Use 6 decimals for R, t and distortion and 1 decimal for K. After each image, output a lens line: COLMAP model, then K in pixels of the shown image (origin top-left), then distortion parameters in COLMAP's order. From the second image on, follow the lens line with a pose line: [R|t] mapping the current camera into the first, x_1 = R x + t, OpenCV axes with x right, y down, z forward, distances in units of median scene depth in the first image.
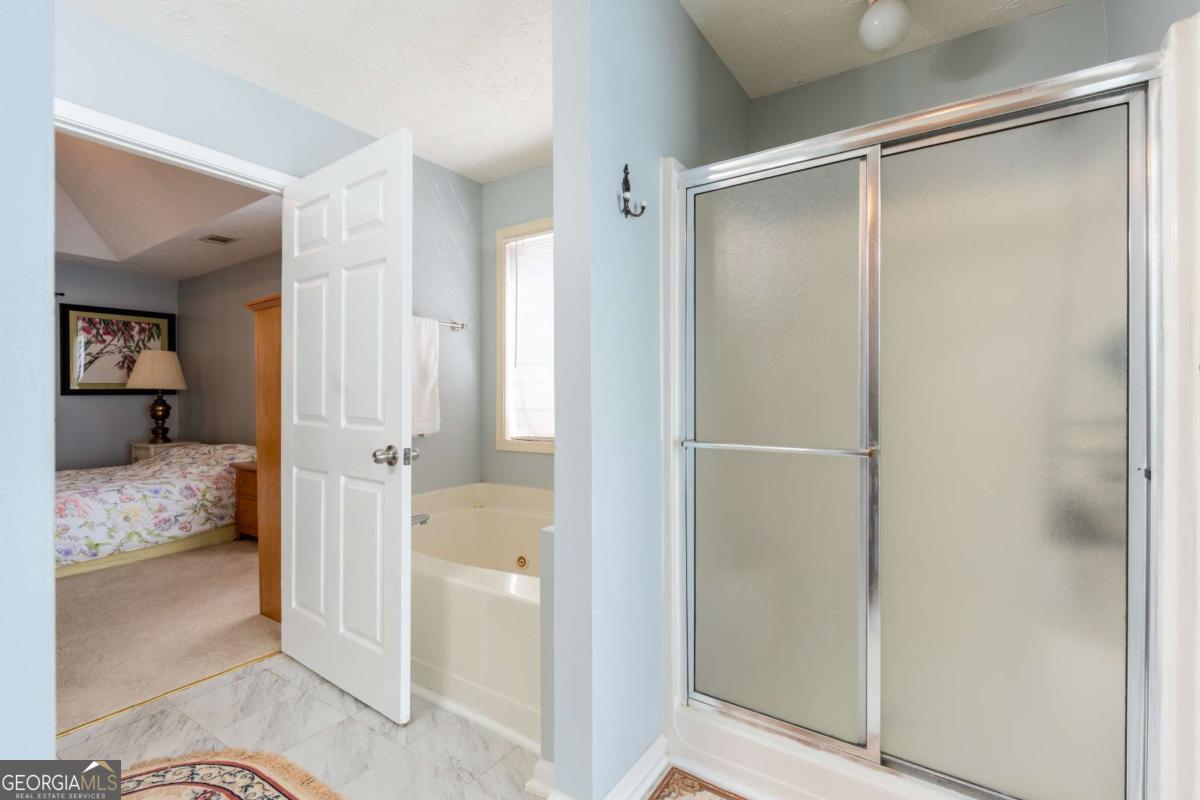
lens RADIAL K [[528.5, 0, 596.2], [0, 528.5, 397.1], [0, 0, 1]] dist [-0.000784, 0.000282]
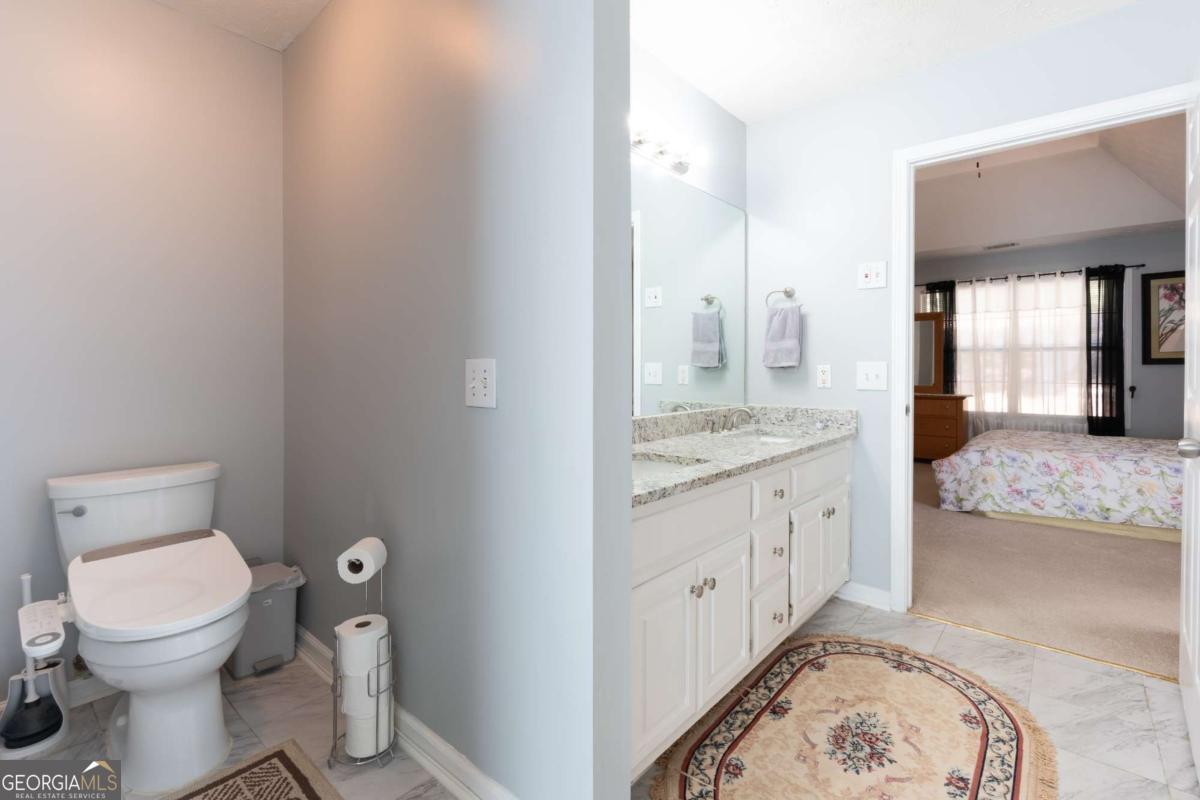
lens RADIAL K [[547.2, 0, 624.1], [0, 547.2, 372.0], [0, 0, 1]] dist [-0.000529, 0.000109]
pose [[-0.091587, 0.009940, -0.995747, 0.171943], [0.000770, 0.999951, 0.009912, -0.000214], [0.995797, 0.000141, -0.091590, 0.129539]]
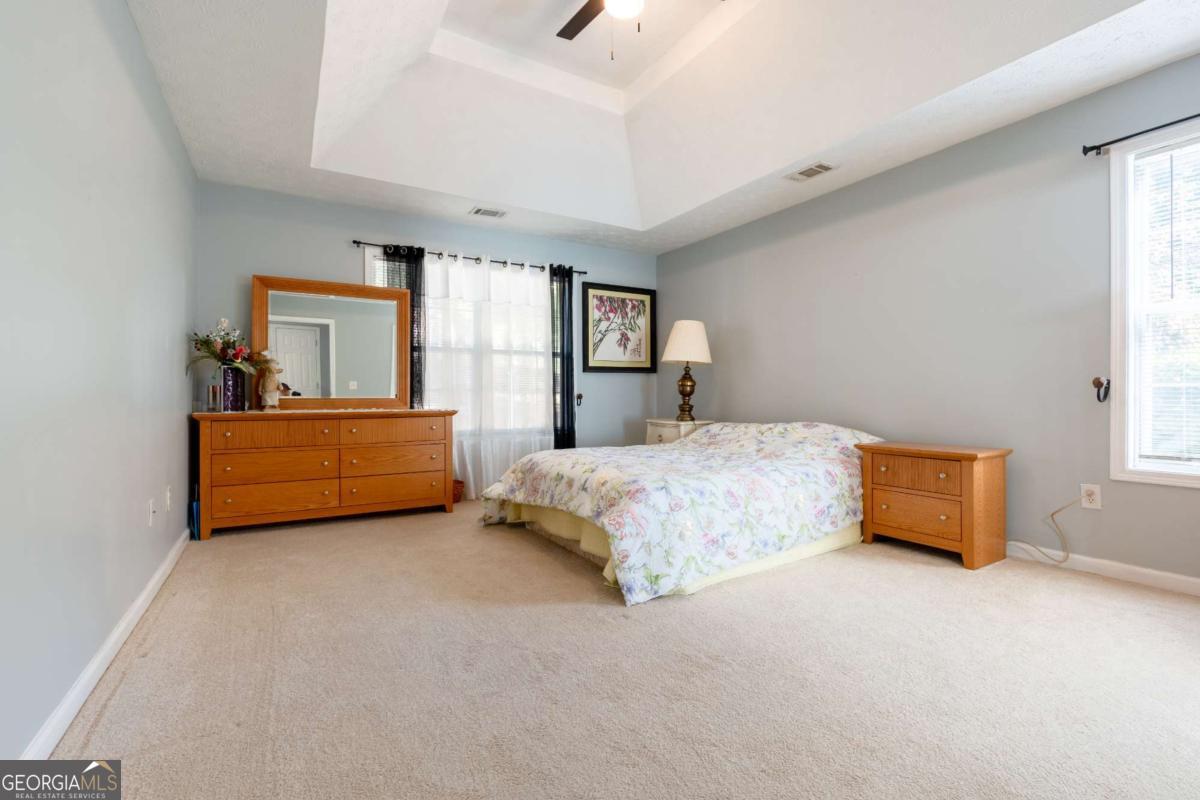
lens RADIAL K [[528.5, 0, 596.2], [0, 528.5, 397.1], [0, 0, 1]] dist [-0.000784, 0.000282]
pose [[0.901461, 0.000776, -0.432860, -0.715569], [0.002093, 0.999979, 0.006152, 0.049607], [0.432856, -0.006452, 0.901440, 0.119939]]
